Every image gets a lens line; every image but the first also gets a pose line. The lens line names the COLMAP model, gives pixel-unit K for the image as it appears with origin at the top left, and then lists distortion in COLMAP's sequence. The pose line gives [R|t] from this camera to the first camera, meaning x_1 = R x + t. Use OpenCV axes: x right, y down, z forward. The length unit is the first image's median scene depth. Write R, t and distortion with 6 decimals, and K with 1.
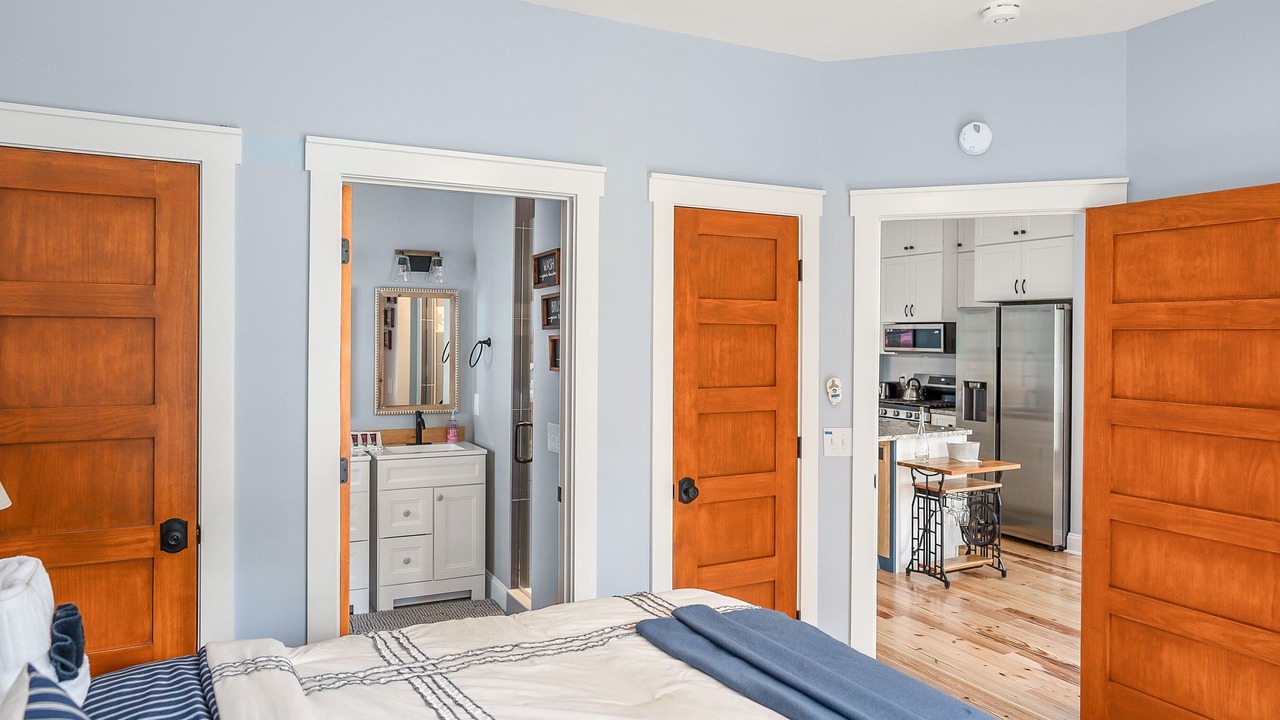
lens RADIAL K [[859.0, 0, 644.4], [0, 859.0, 351.7], [0, 0, 1]] dist [-0.023578, 0.026450]
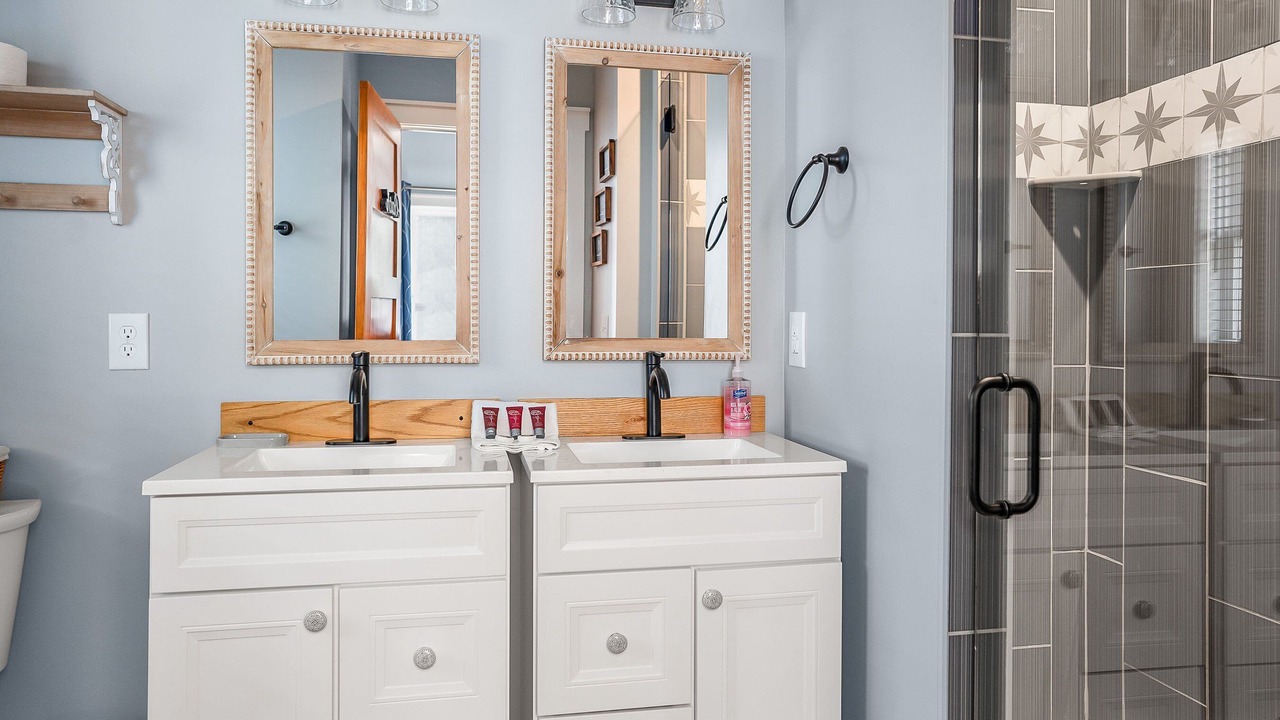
lens RADIAL K [[859.0, 0, 634.7], [0, 859.0, 352.7], [0, 0, 1]] dist [-0.023578, 0.026450]
pose [[0.960327, 0.003133, -0.278858, -0.164375], [0.000345, 0.999923, 0.012422, 0.065094], [0.278875, -0.012025, 0.960252, 0.630542]]
